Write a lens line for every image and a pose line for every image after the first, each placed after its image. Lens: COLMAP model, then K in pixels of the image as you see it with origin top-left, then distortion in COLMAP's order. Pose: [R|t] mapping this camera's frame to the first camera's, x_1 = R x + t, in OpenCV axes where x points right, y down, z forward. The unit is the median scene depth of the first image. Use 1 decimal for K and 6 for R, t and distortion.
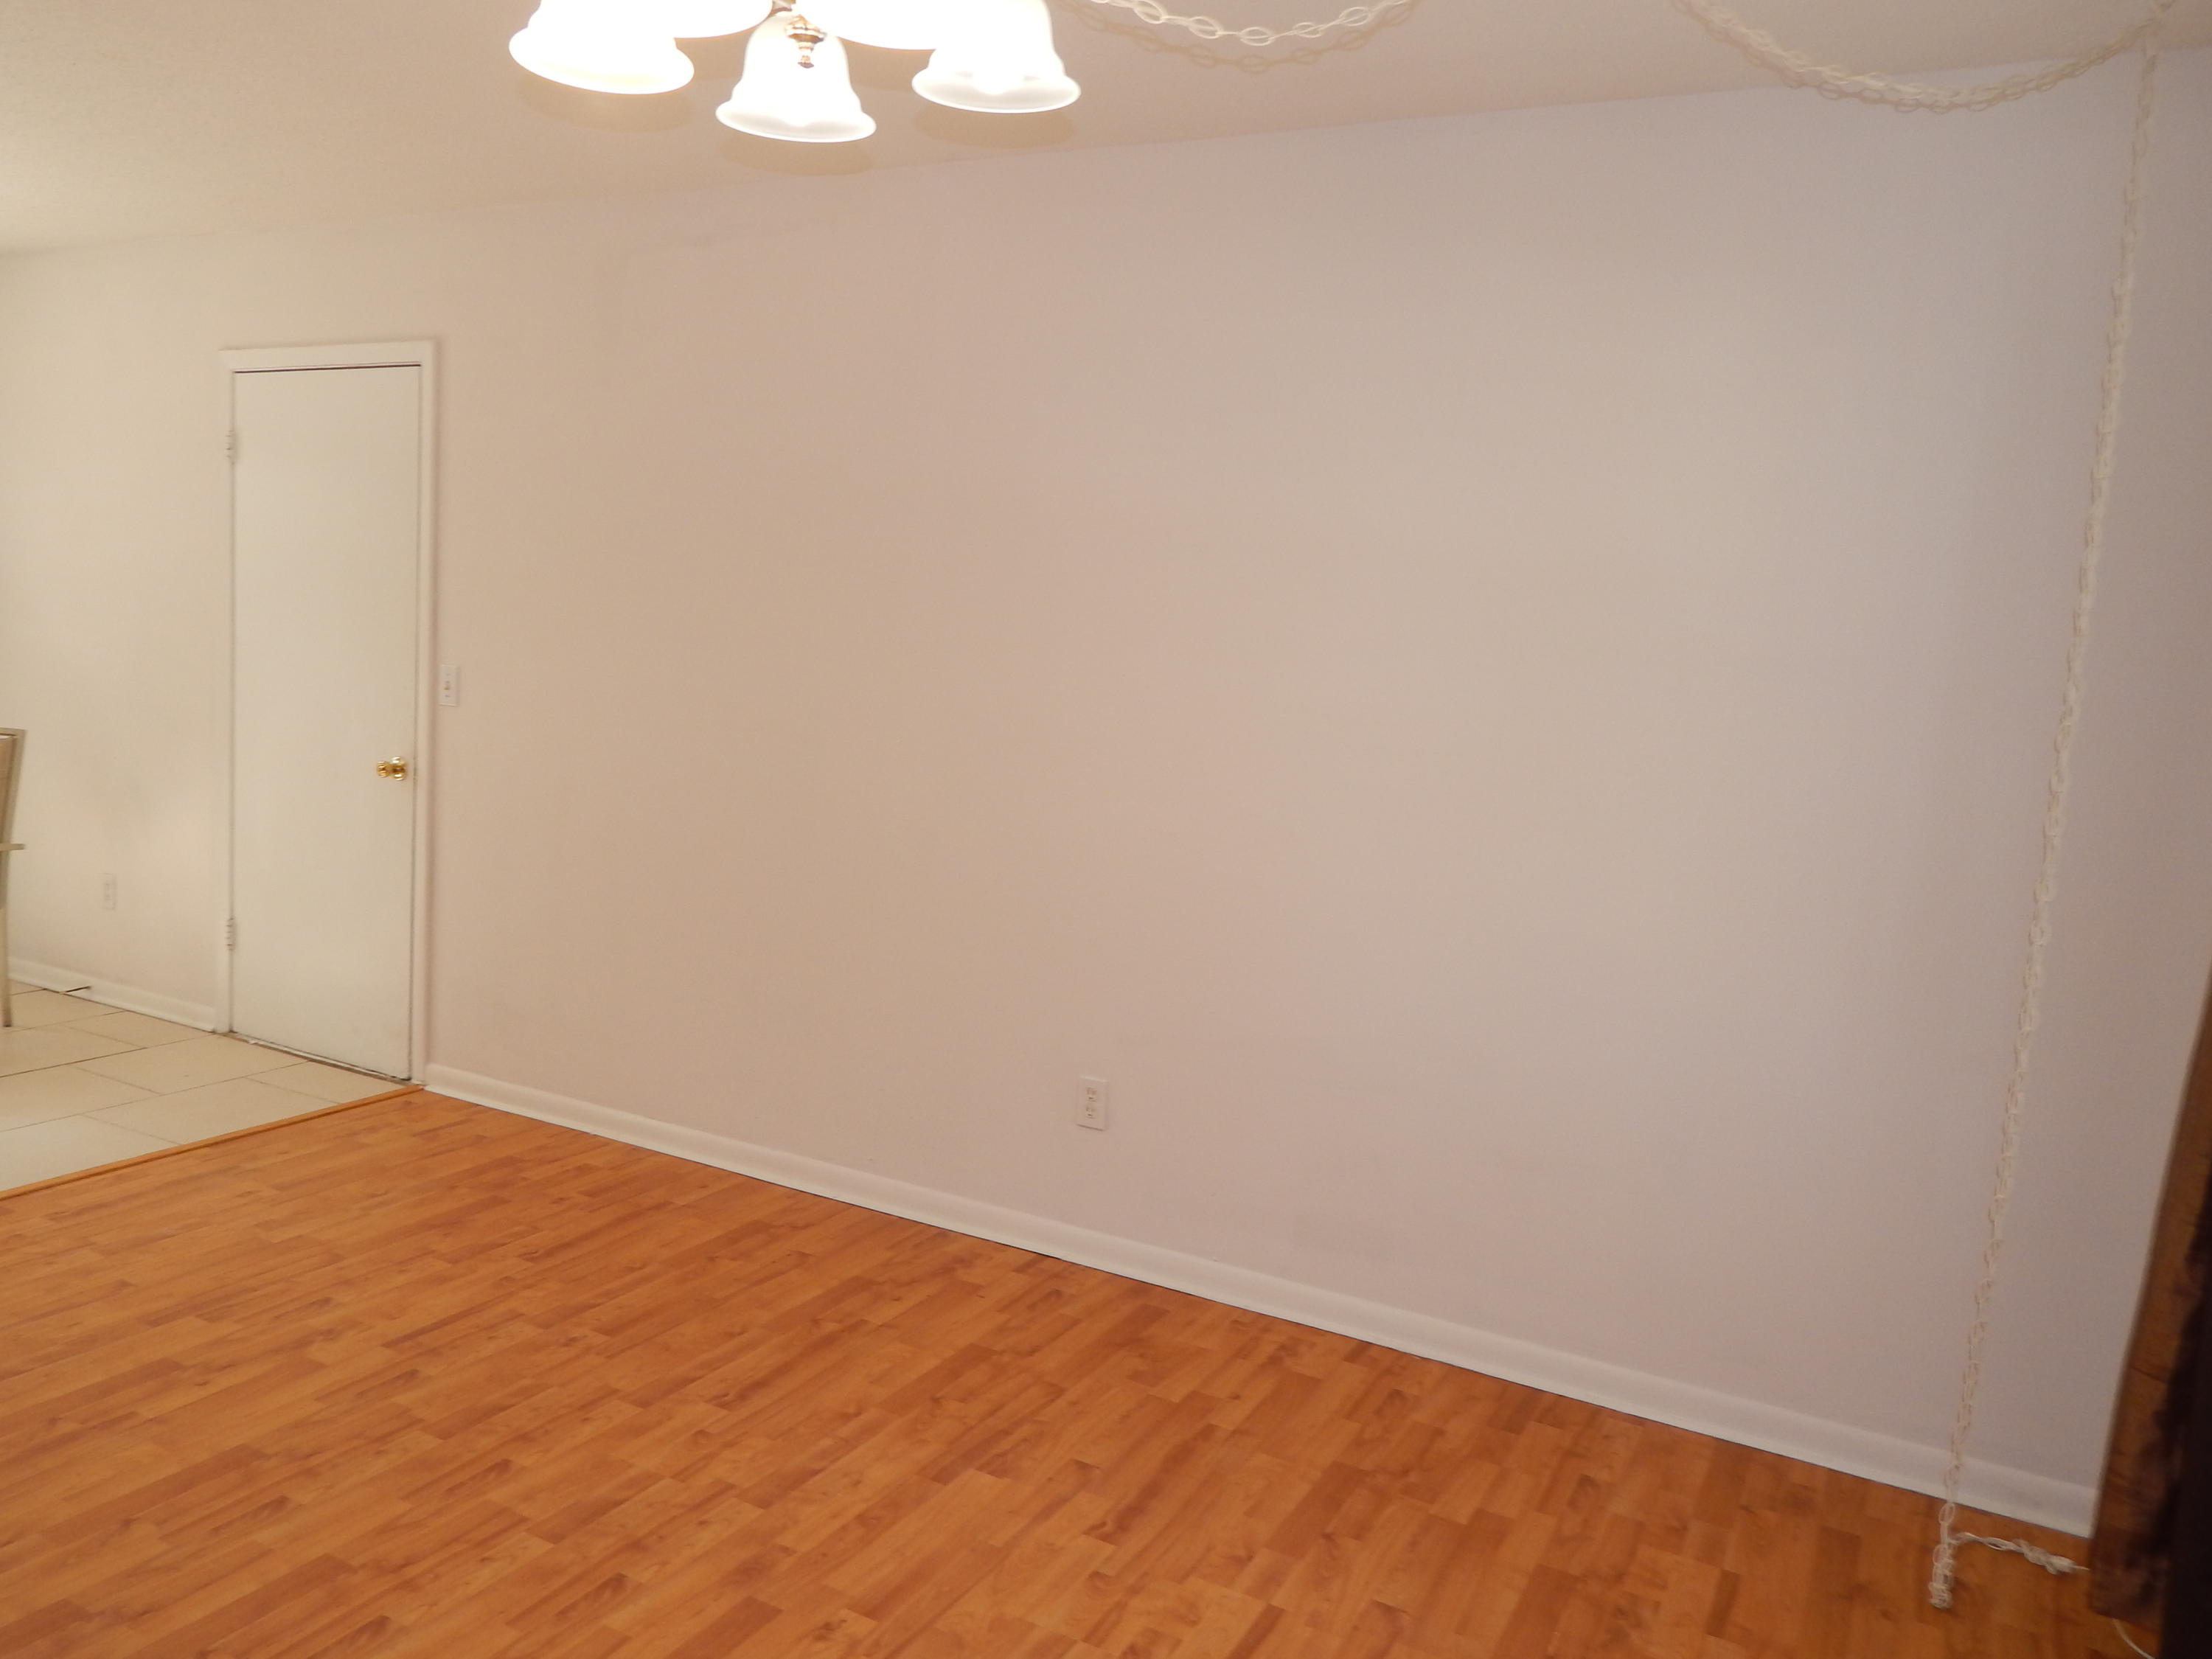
lens RADIAL K [[1621.8, 0, 1119.7], [0, 1621.8, 818.2], [0, 0, 1]] dist [0.004758, -0.007482]
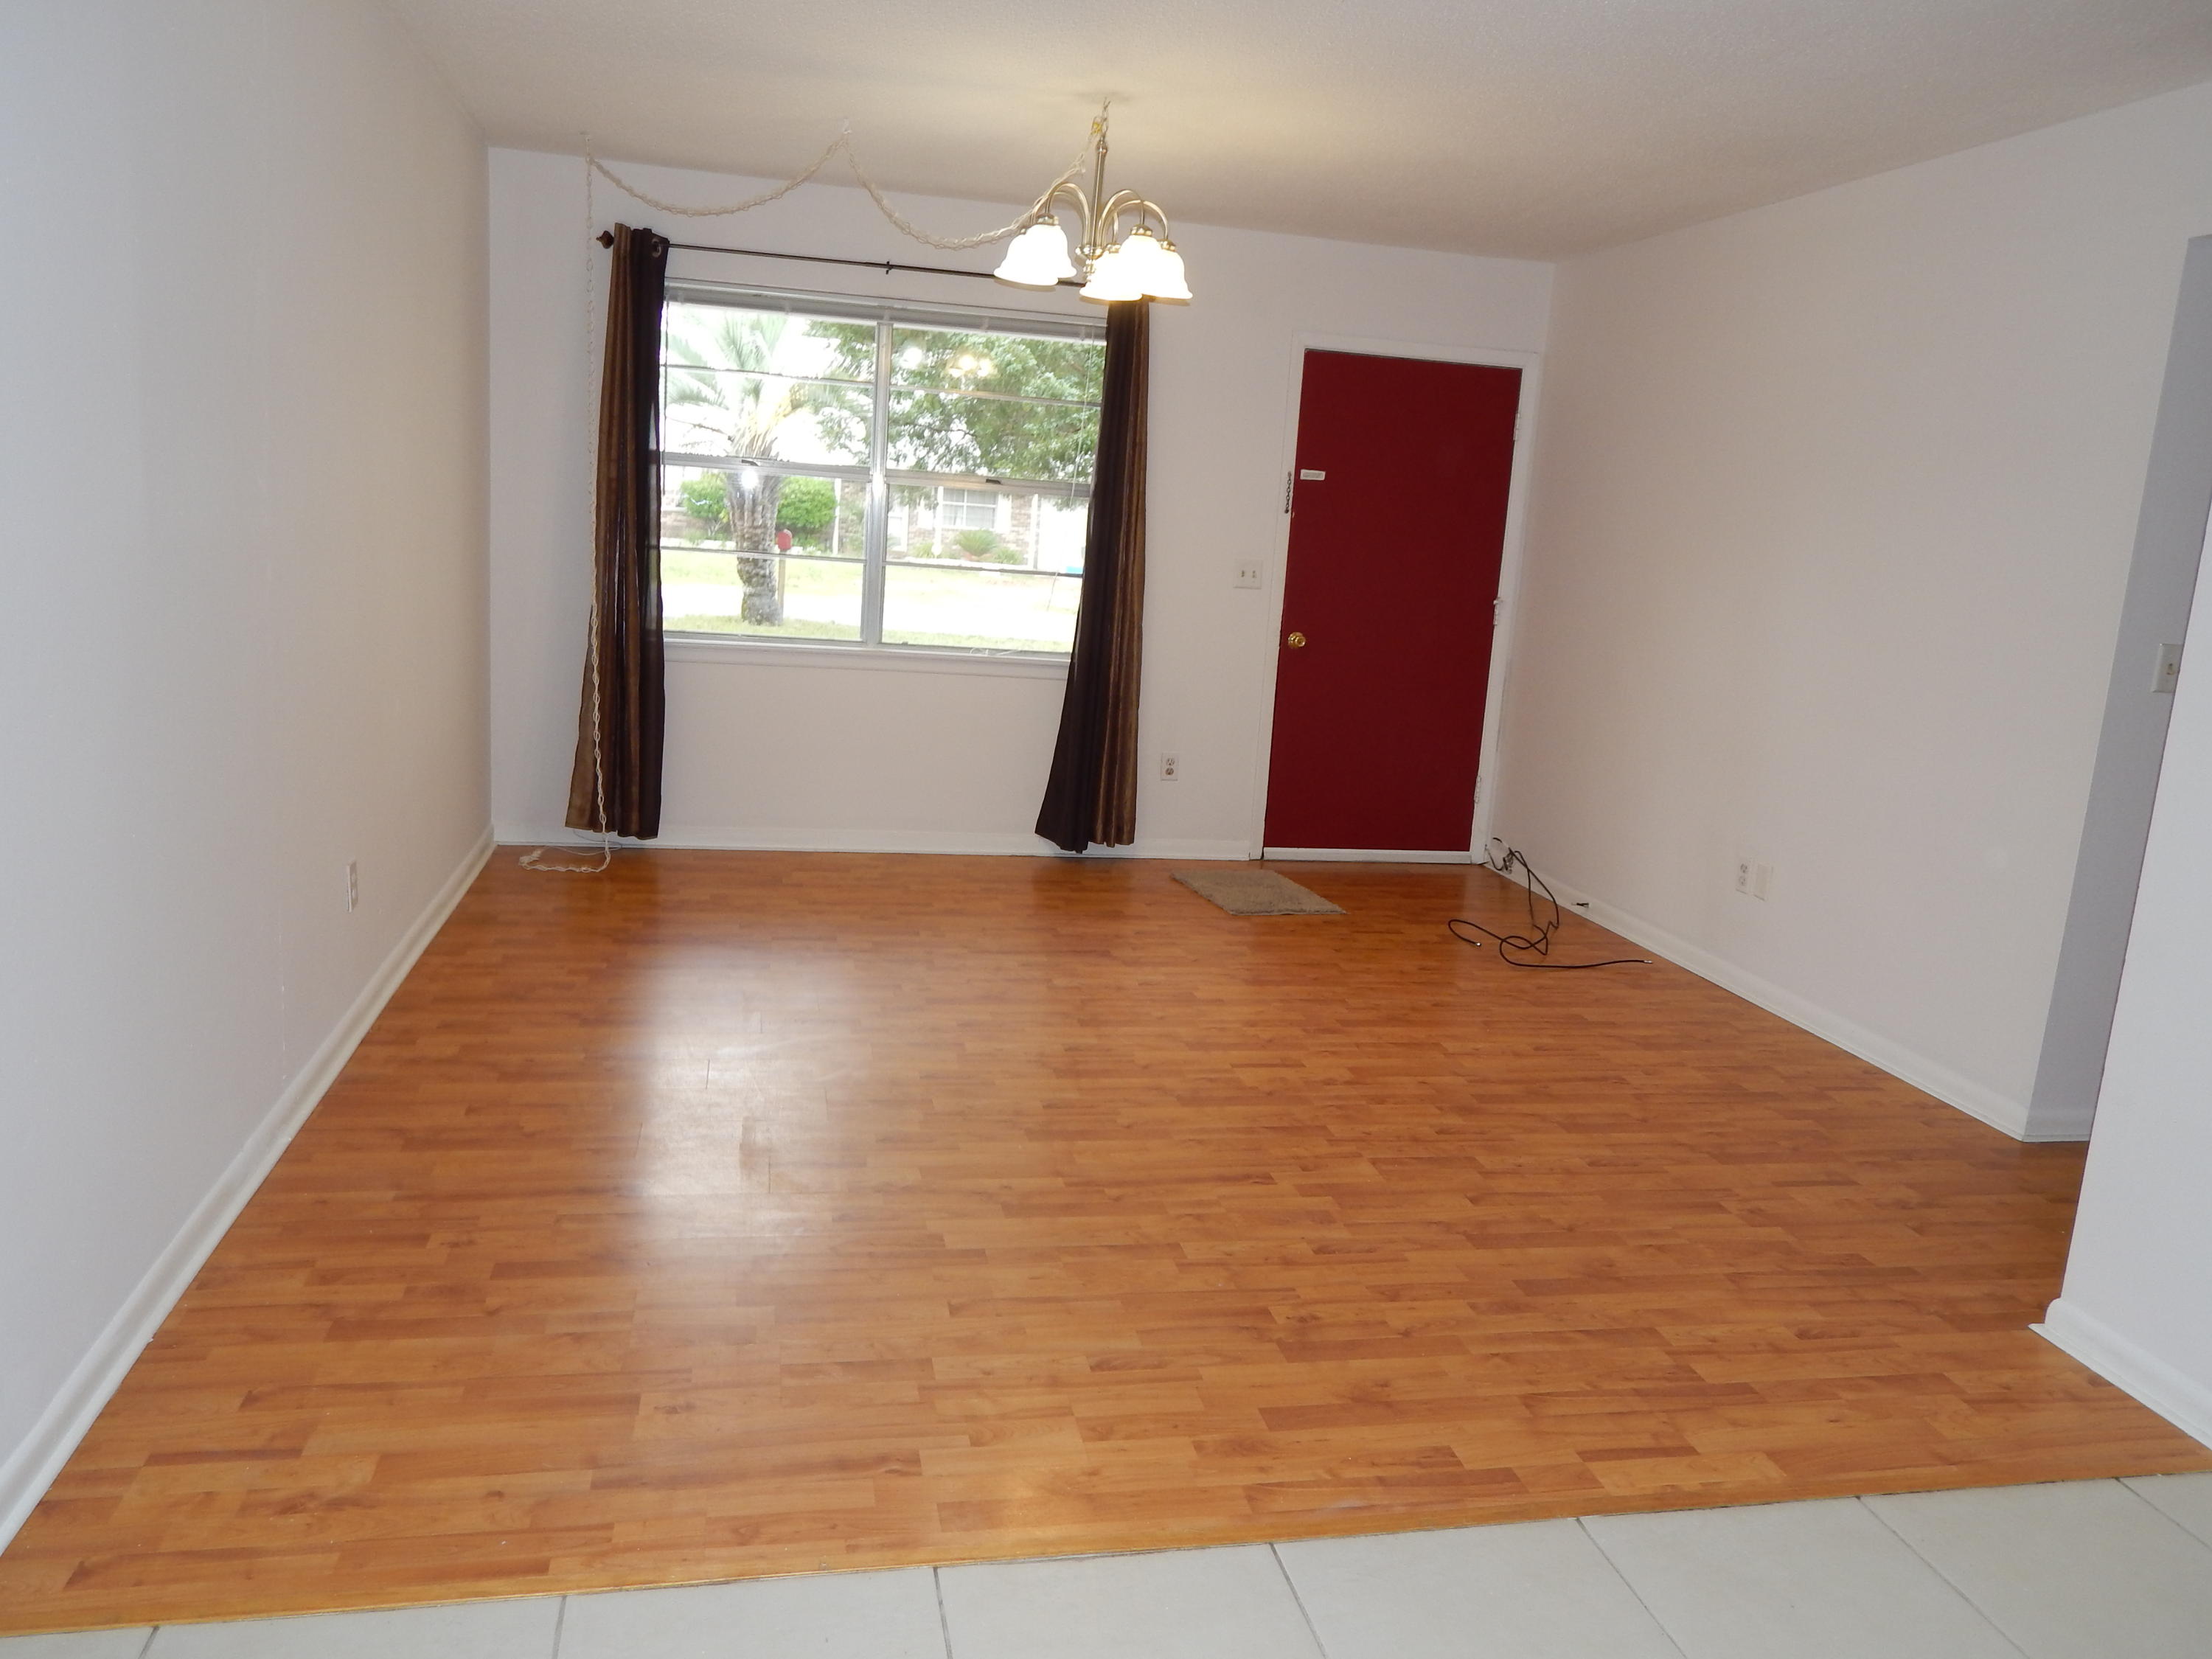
lens RADIAL K [[1621.8, 0, 1119.7], [0, 1621.8, 818.2], [0, 0, 1]] dist [0.004758, -0.007482]
pose [[-0.638145, -0.246057, 0.729539, -1.144667], [-0.024771, 0.953627, 0.299969, -0.201829], [-0.769517, 0.173352, -0.614648, 1.318809]]
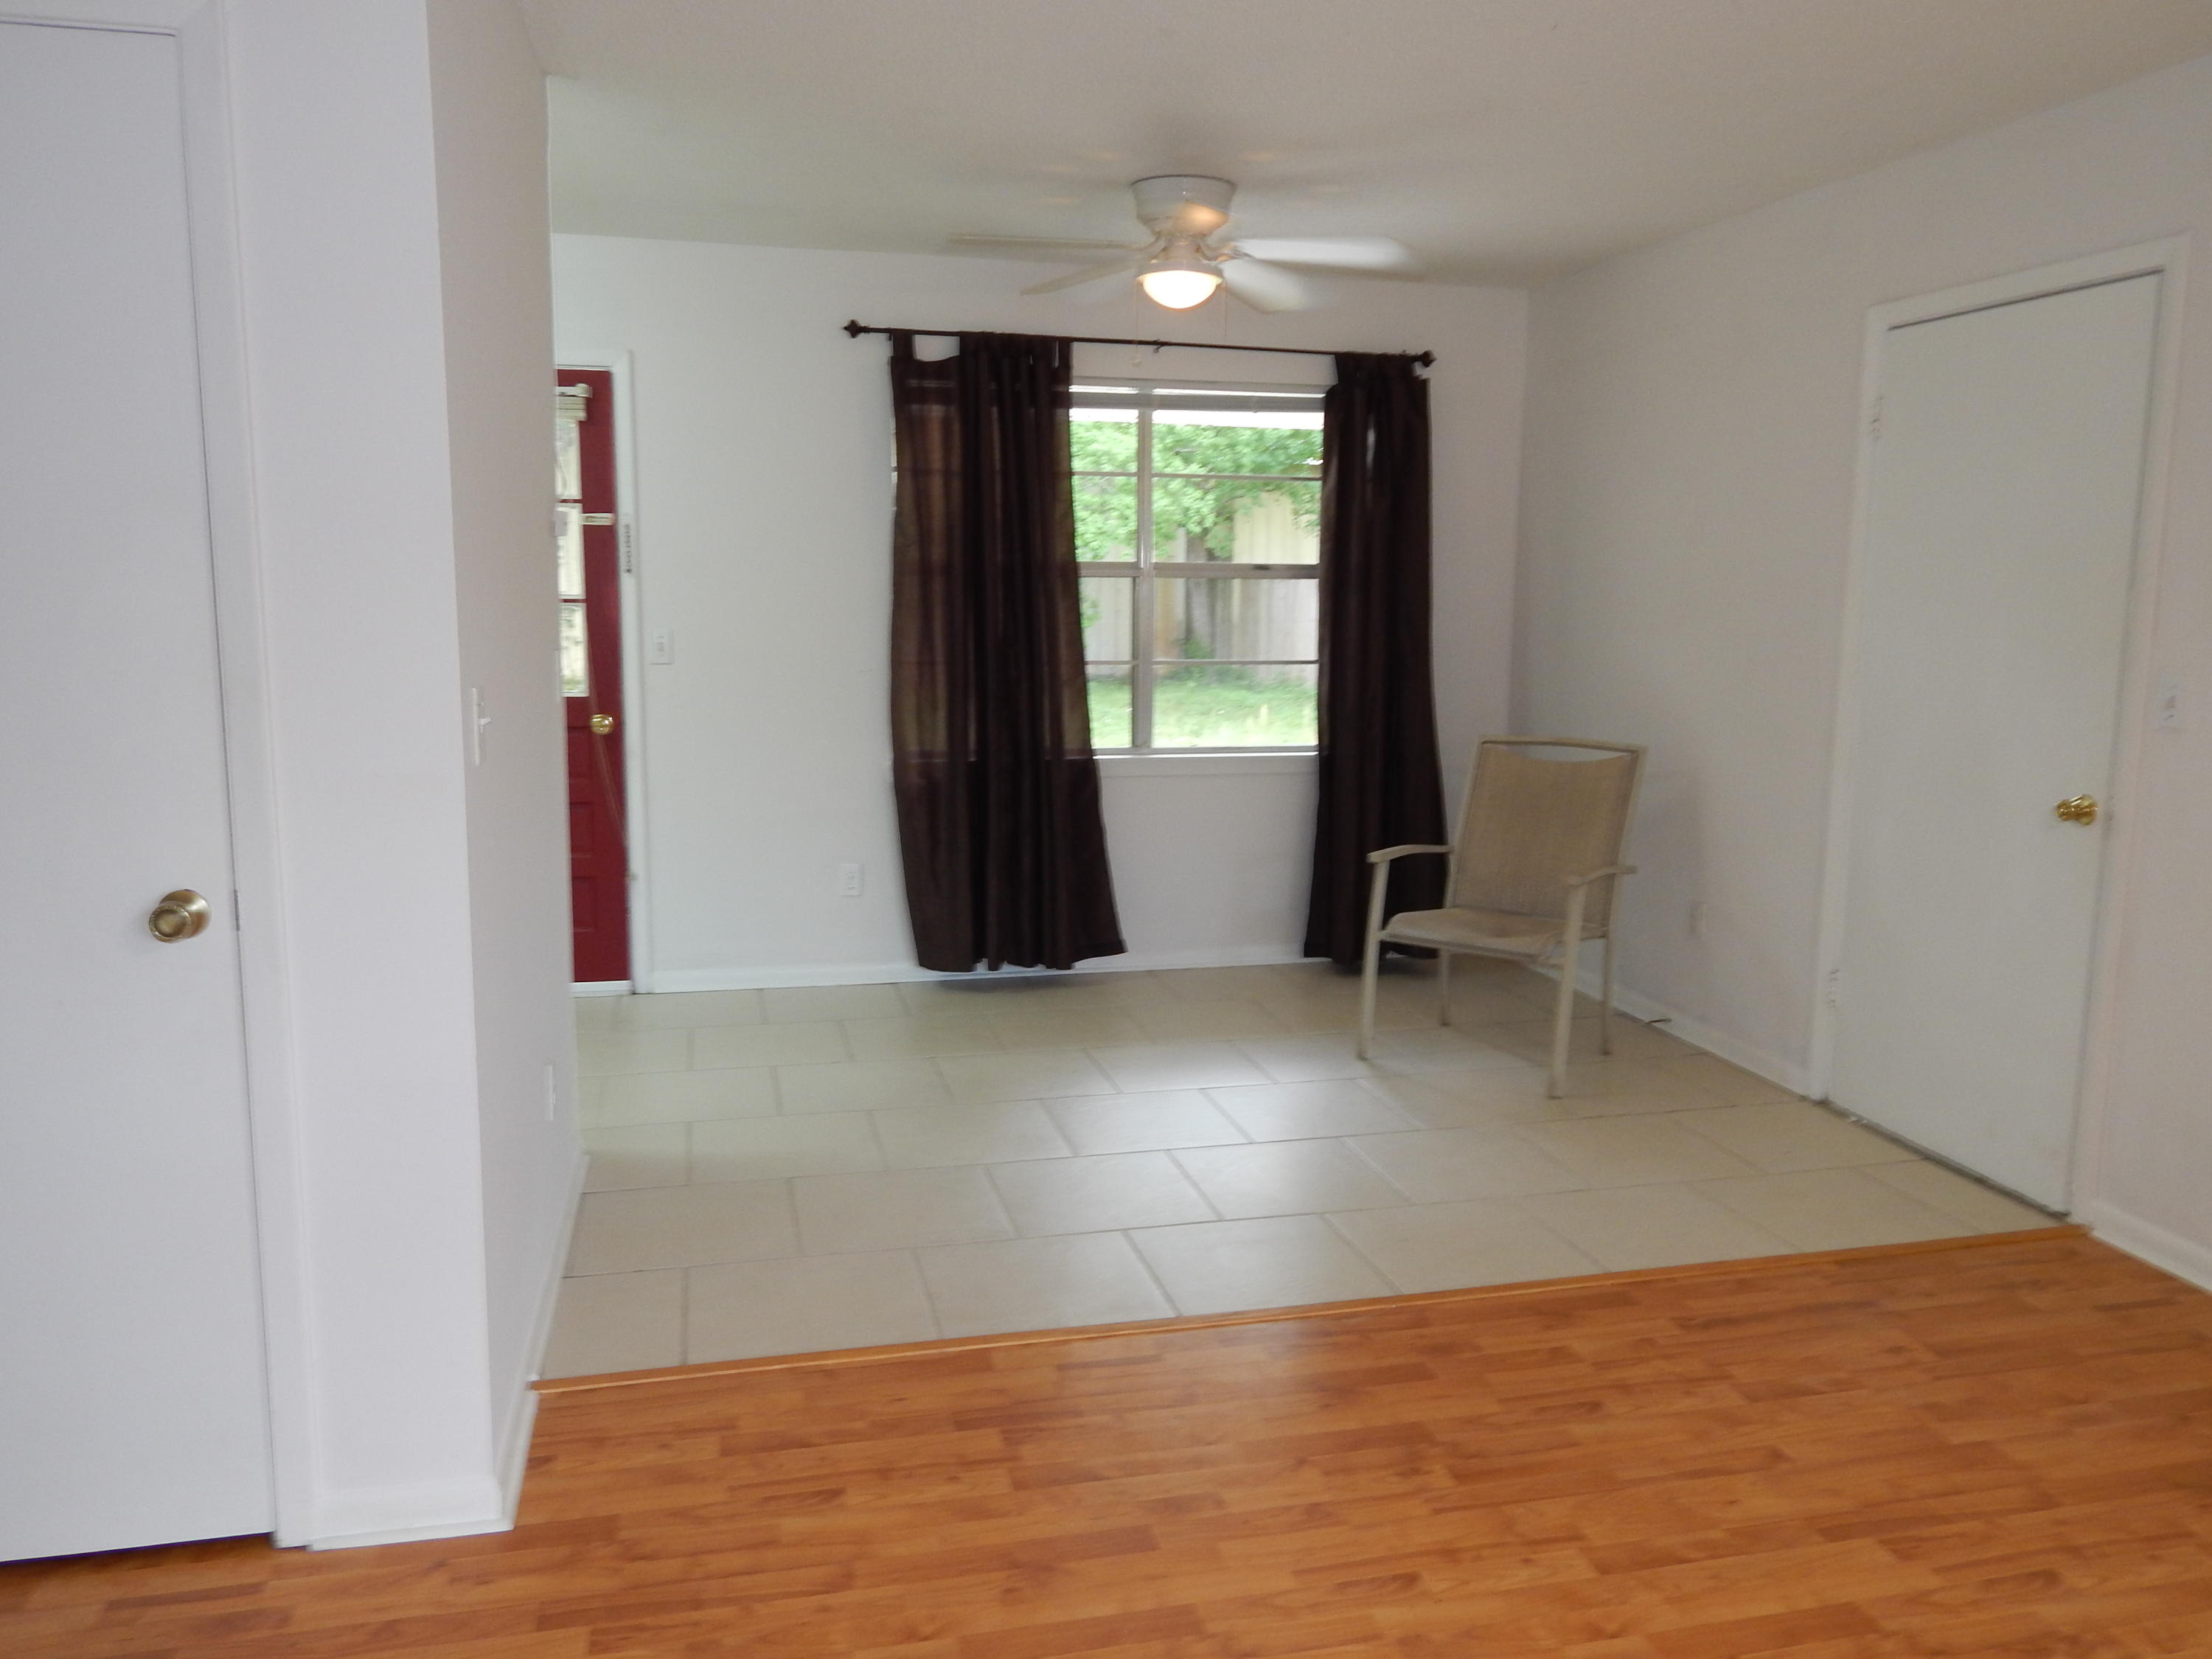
lens RADIAL K [[1636.5, 0, 1118.5], [0, 1636.5, 818.2], [0, 0, 1]] dist [0.008858, -0.001288]
pose [[0.667376, 0.054159, -0.742749, -0.227752], [-0.055174, 0.998207, 0.023211, -0.027179], [0.742674, 0.025490, 0.669167, 0.189895]]
